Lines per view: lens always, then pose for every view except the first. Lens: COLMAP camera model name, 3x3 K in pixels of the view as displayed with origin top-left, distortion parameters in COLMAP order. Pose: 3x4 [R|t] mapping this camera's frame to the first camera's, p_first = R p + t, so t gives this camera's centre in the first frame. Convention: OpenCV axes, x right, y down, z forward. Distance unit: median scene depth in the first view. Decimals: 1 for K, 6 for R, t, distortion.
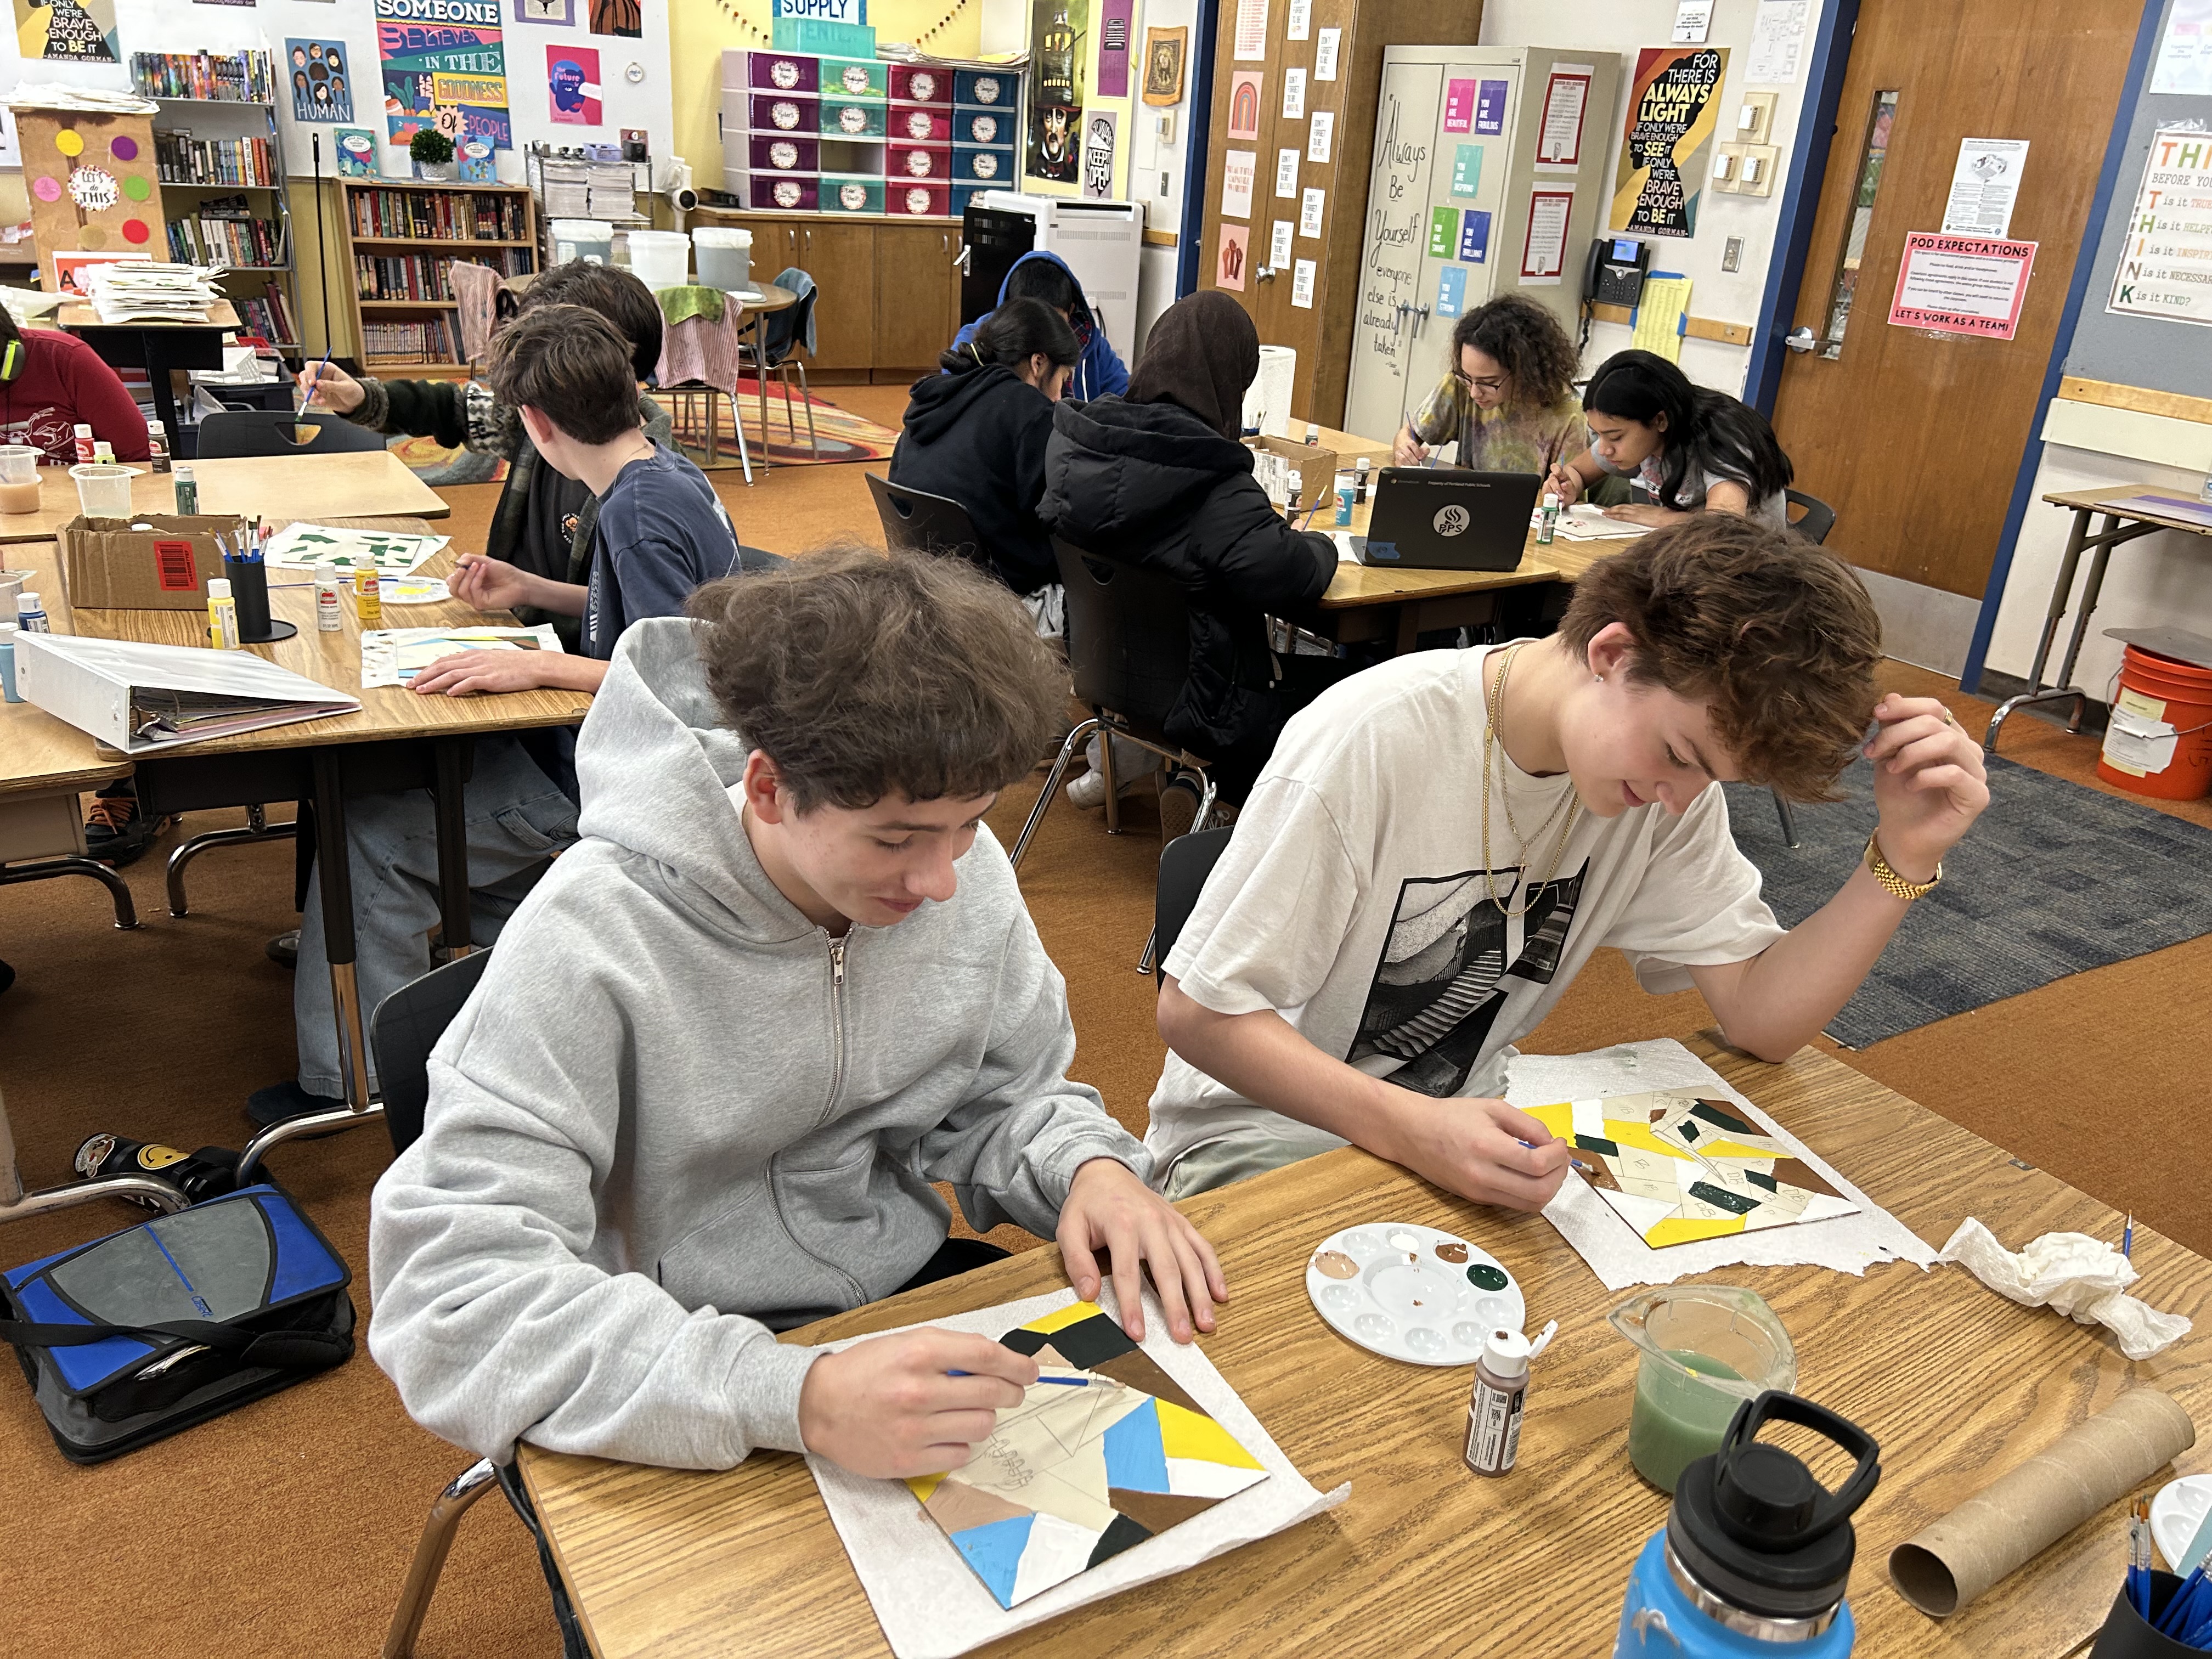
lens RADIAL K [[1649.1, 0, 1106.6], [0, 1649.1, 836.1], [0, 0, 1]] dist [0.048246, -0.055297]
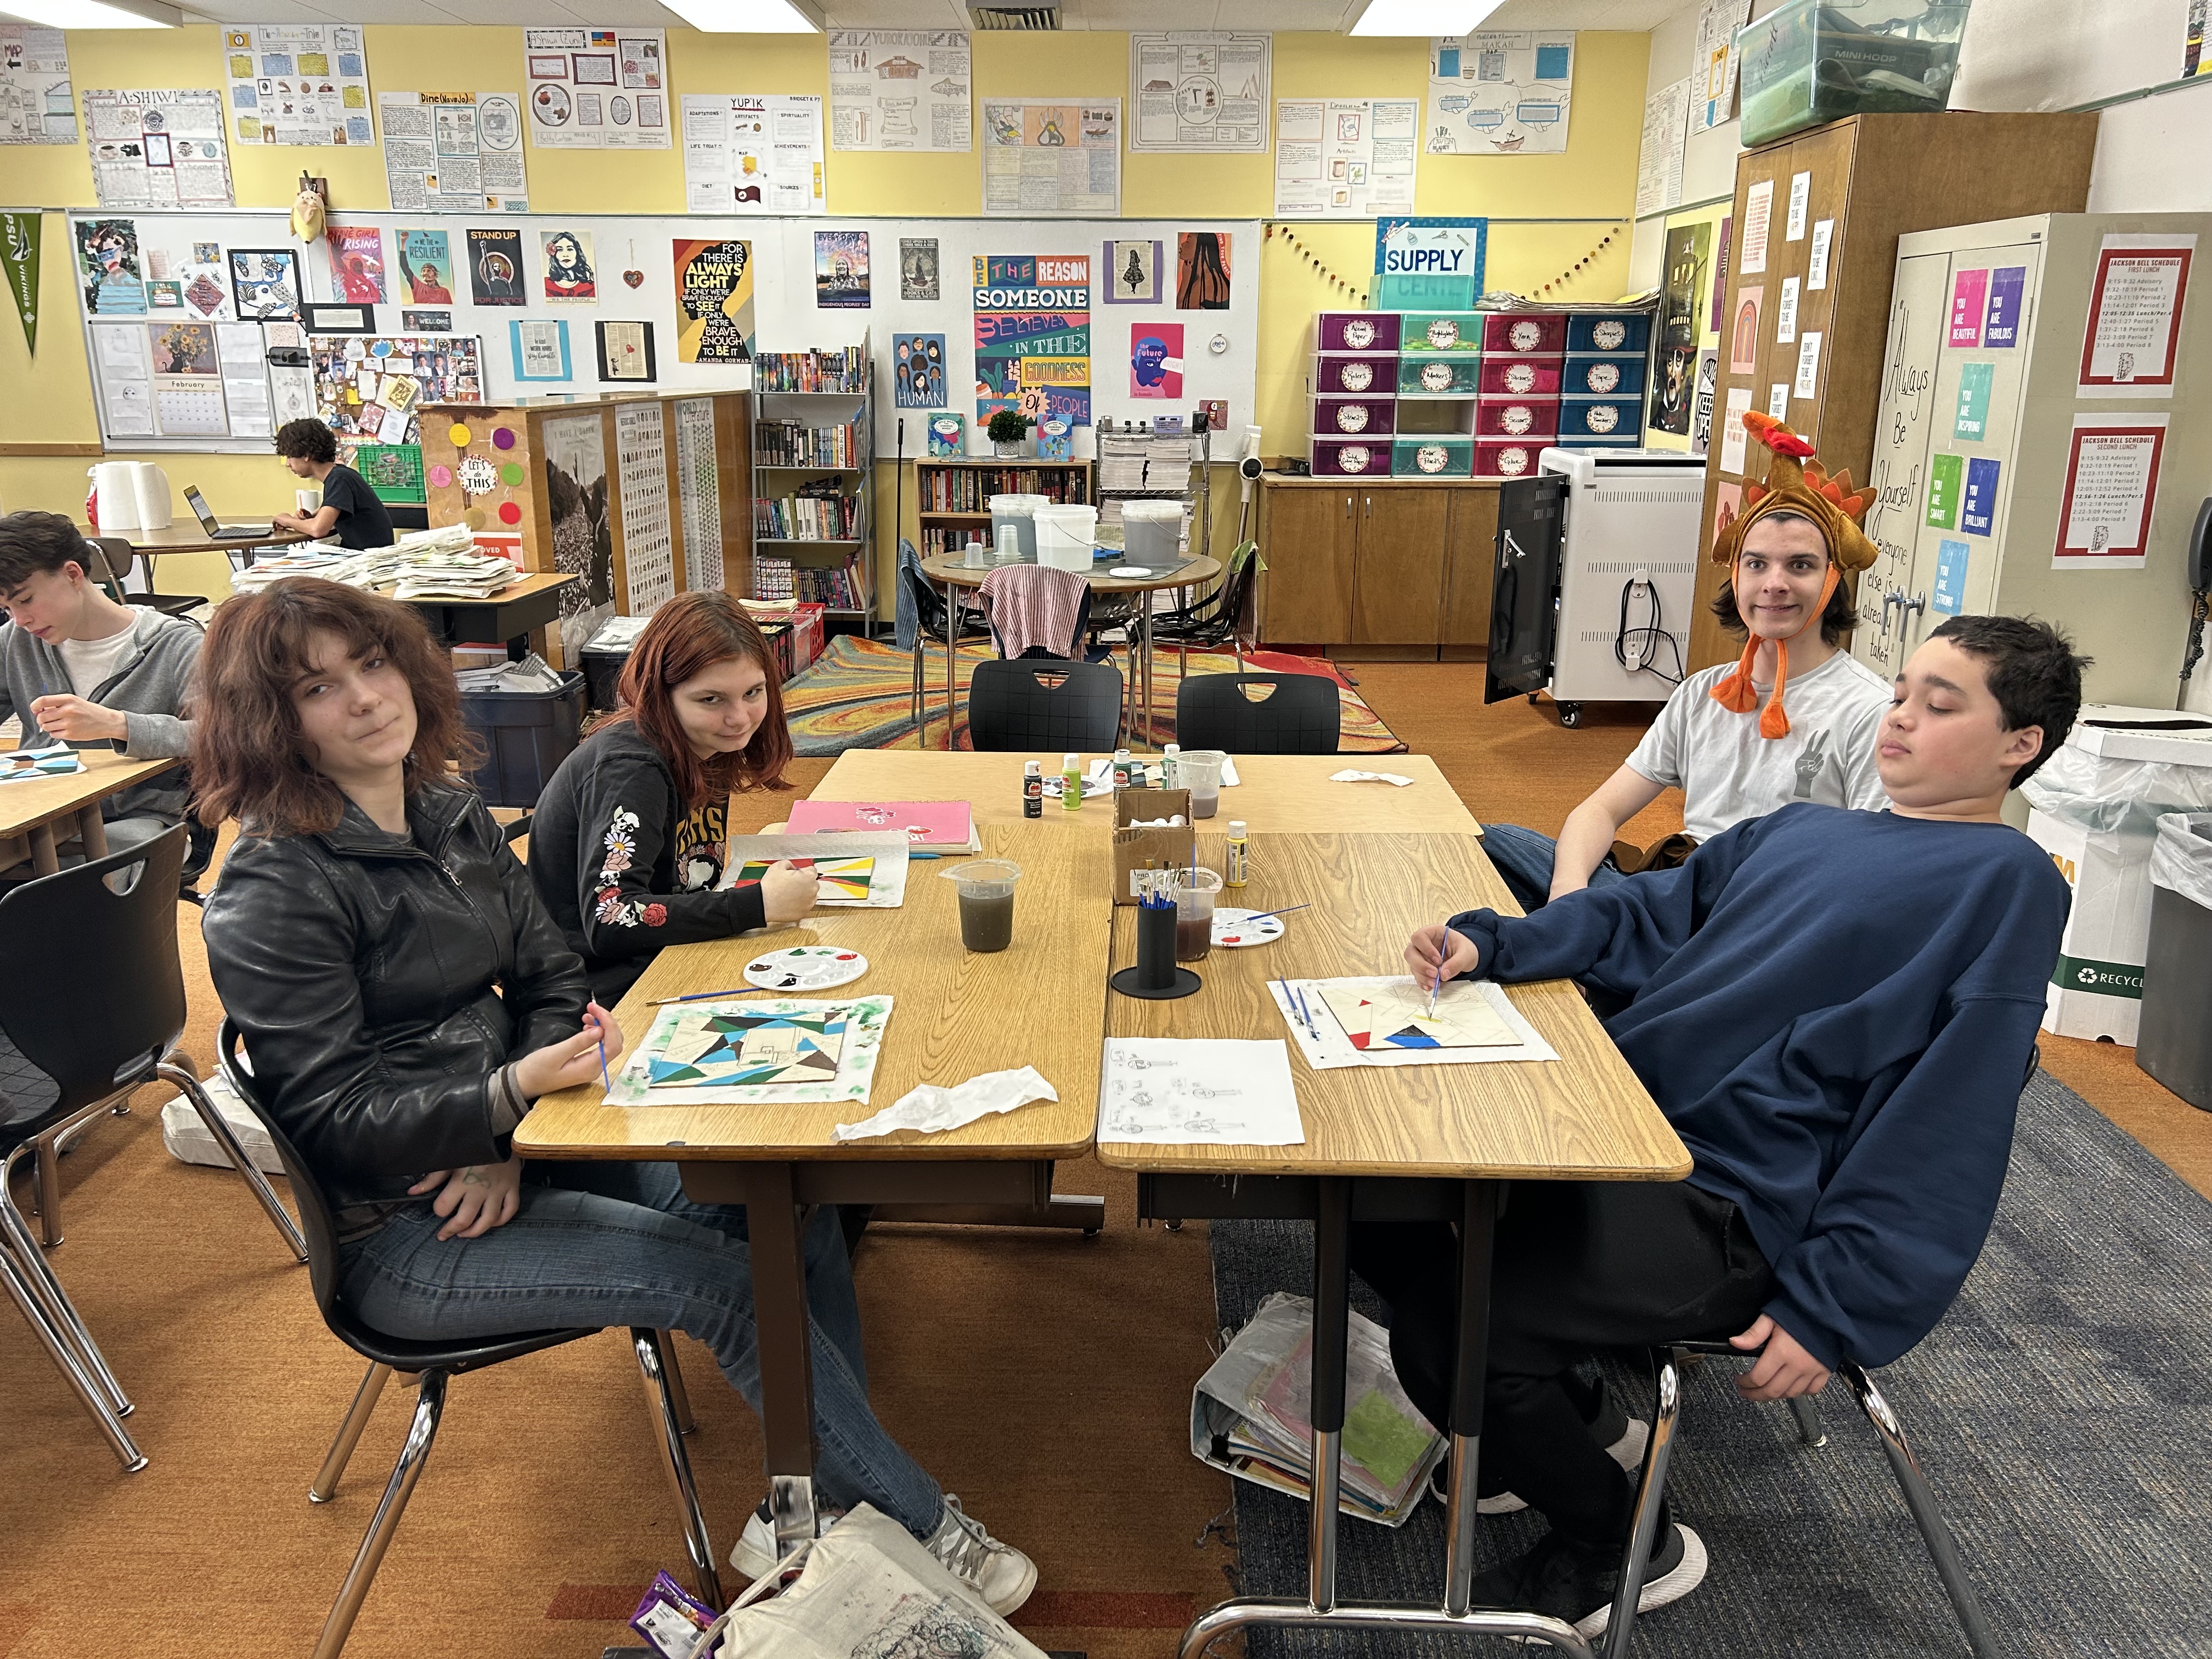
lens RADIAL K [[1649.1, 0, 1113.6], [0, 1649.1, 830.7], [0, 0, 1]] dist [0.048246, -0.055297]
pose [[0.844982, 0.092480, -0.526738, 0.212295], [-0.168391, 0.980844, -0.097921, -0.081230], [0.507593, 0.171440, 0.844369, 0.217685]]
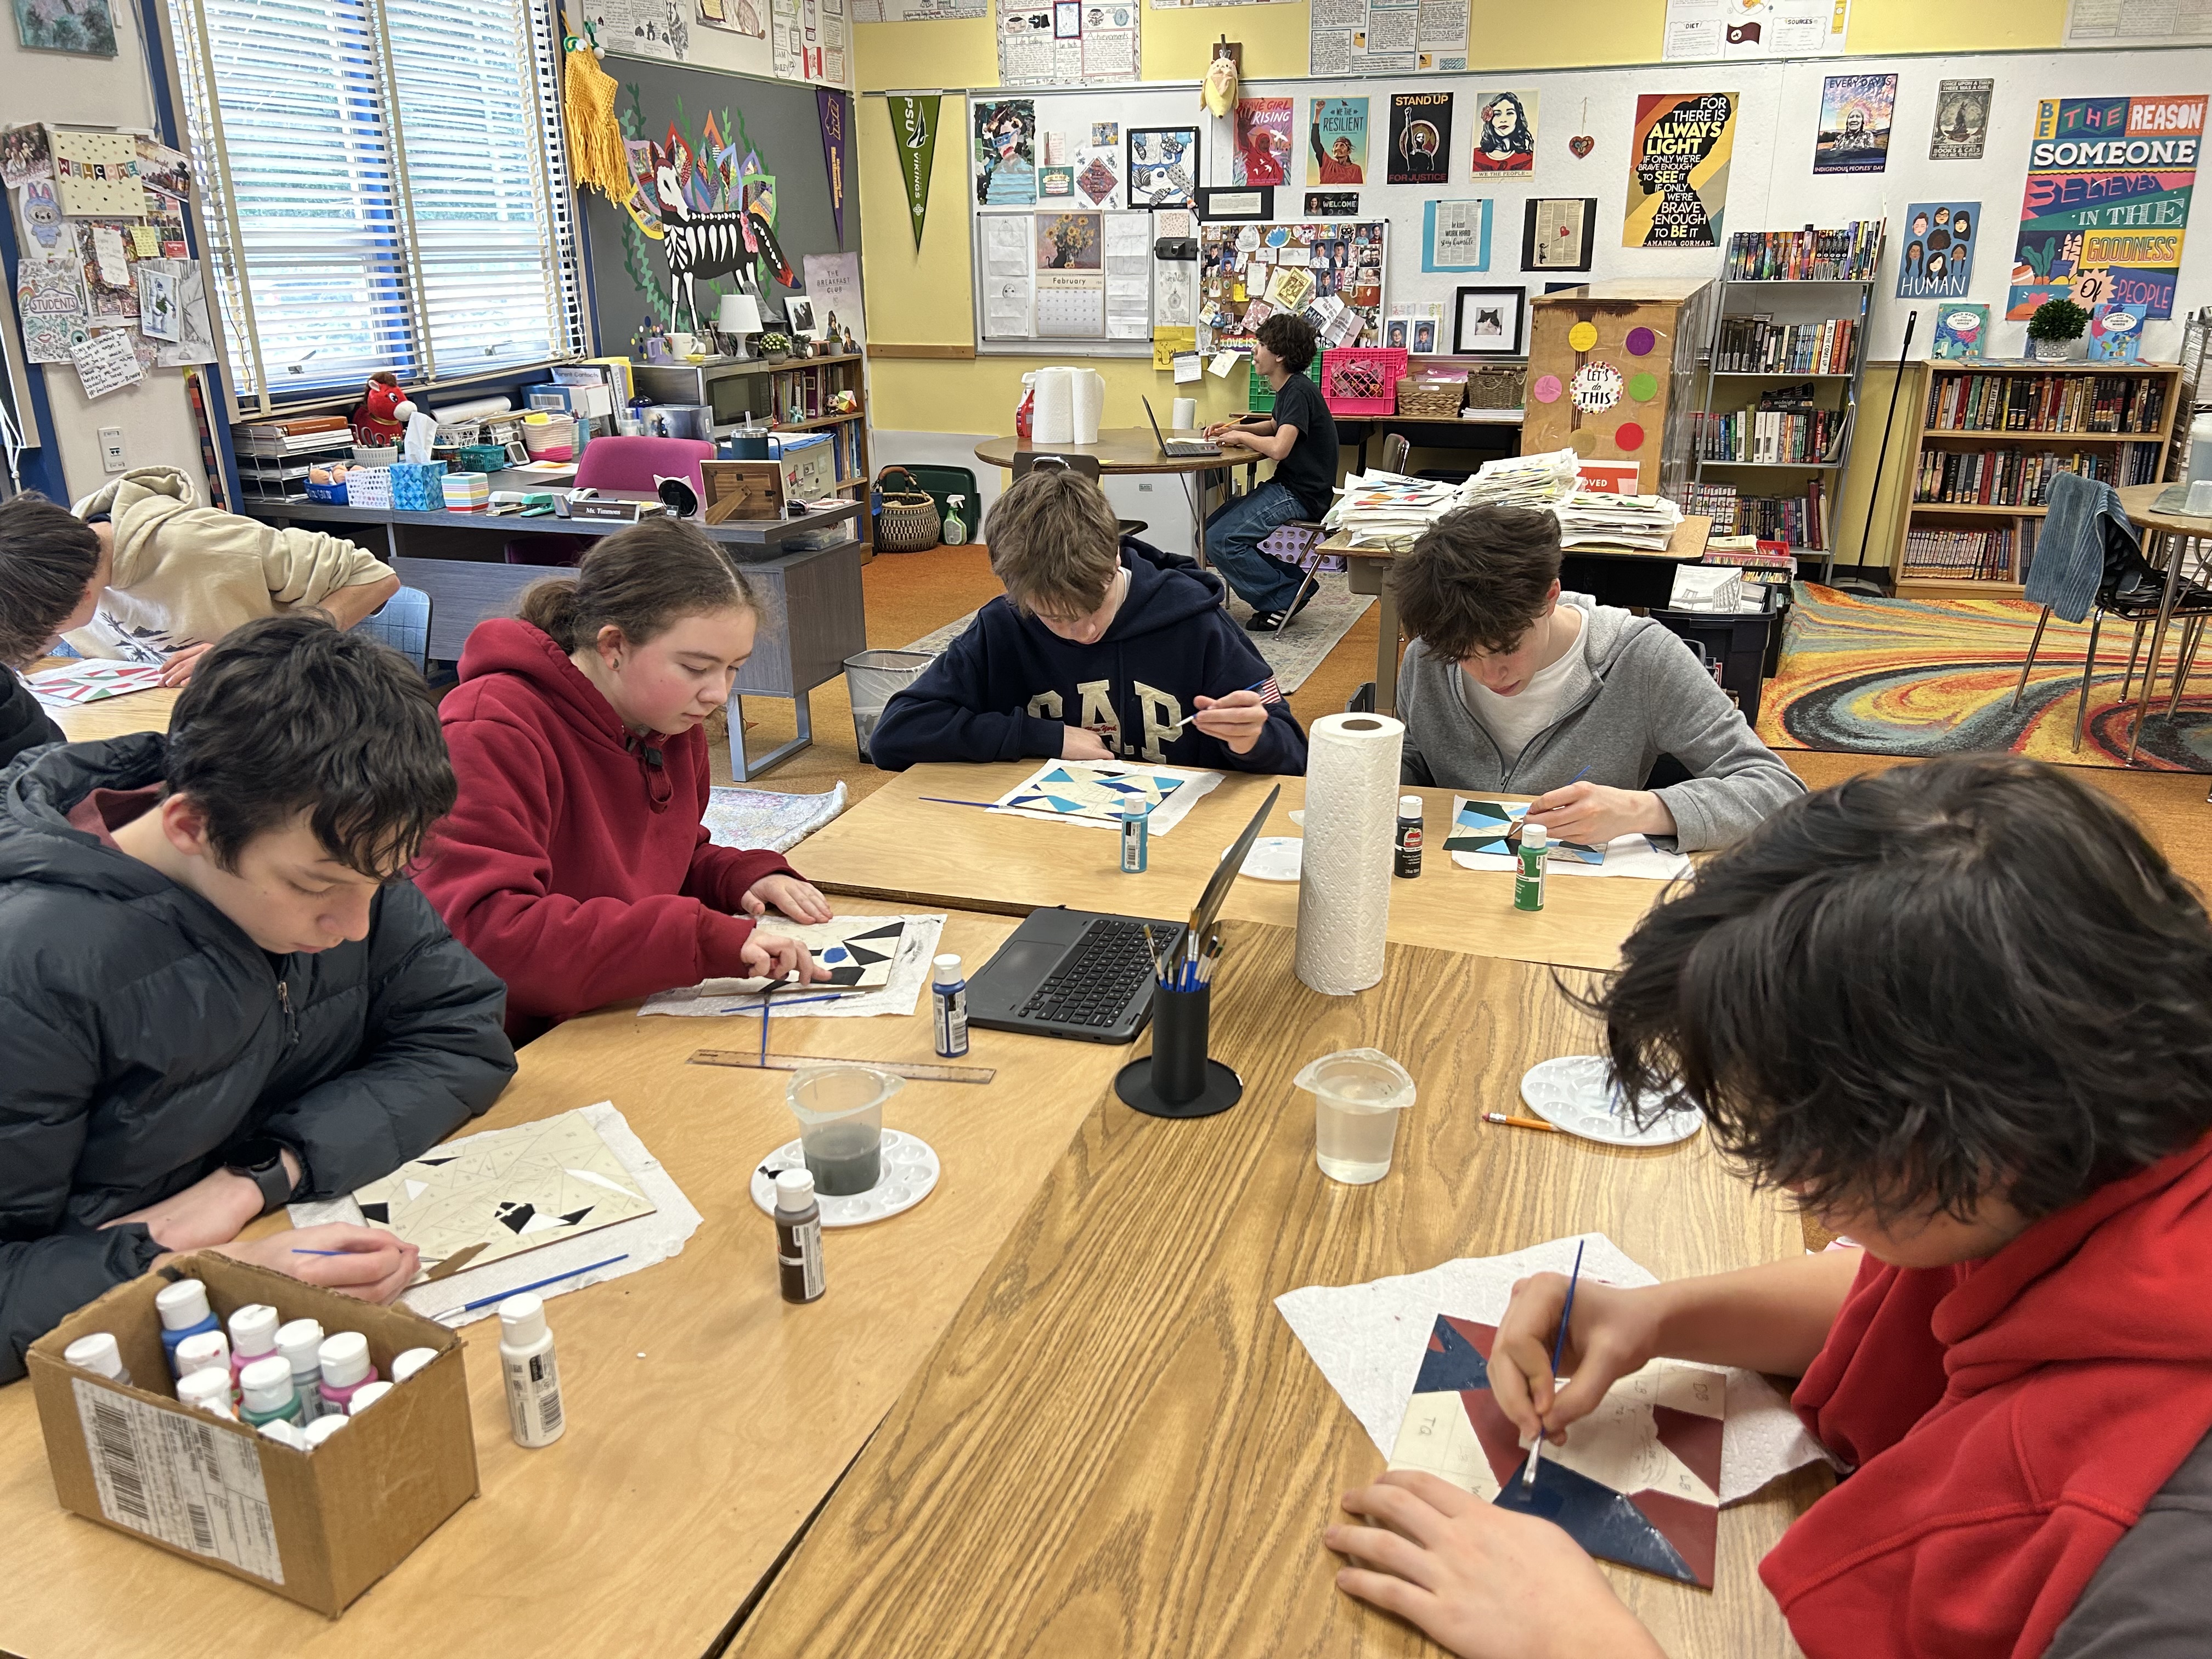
lens RADIAL K [[1649.1, 0, 1123.1], [0, 1649.1, 830.0], [0, 0, 1]] dist [0.048246, -0.055297]
pose [[0.644815, 0.189859, -0.740383, -0.057289], [-0.260145, 0.965341, 0.020980, -0.079258], [0.718706, 0.179079, 0.671857, 0.187243]]
